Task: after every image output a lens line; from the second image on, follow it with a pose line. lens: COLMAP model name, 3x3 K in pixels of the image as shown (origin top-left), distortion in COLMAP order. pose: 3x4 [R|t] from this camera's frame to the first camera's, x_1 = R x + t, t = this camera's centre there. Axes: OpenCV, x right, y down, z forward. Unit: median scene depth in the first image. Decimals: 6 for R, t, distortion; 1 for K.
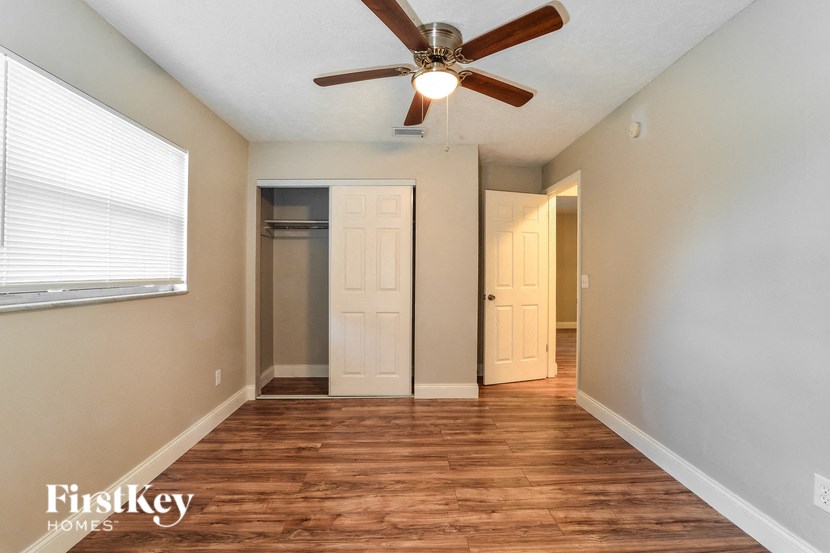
lens RADIAL K [[365.8, 0, 410.9], [0, 365.8, 276.2], [0, 0, 1]] dist [0.000510, 0.000124]
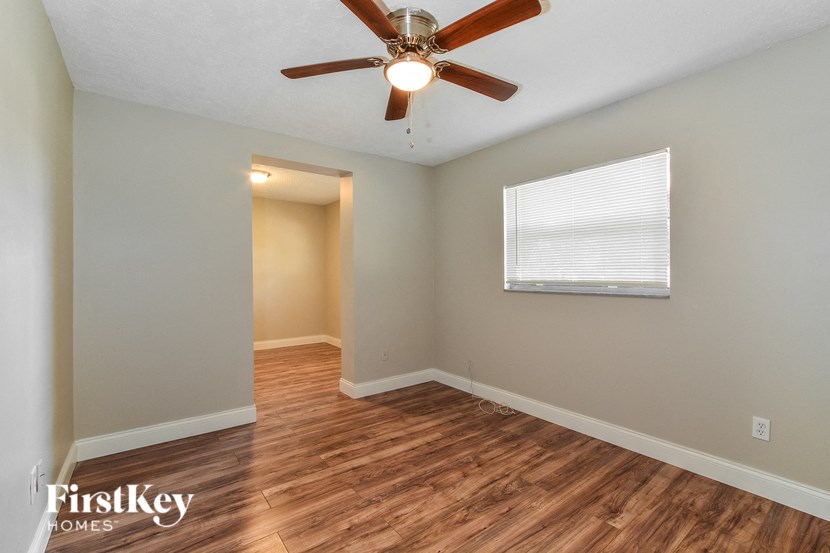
lens RADIAL K [[365.8, 0, 410.9], [0, 365.8, 276.2], [0, 0, 1]] dist [0.000510, 0.000124]
pose [[-0.812505, -0.003912, -0.582941, 0.603397], [-0.009804, 0.999928, 0.006954, -0.010708], [0.582871, 0.011365, -0.812485, 1.724772]]
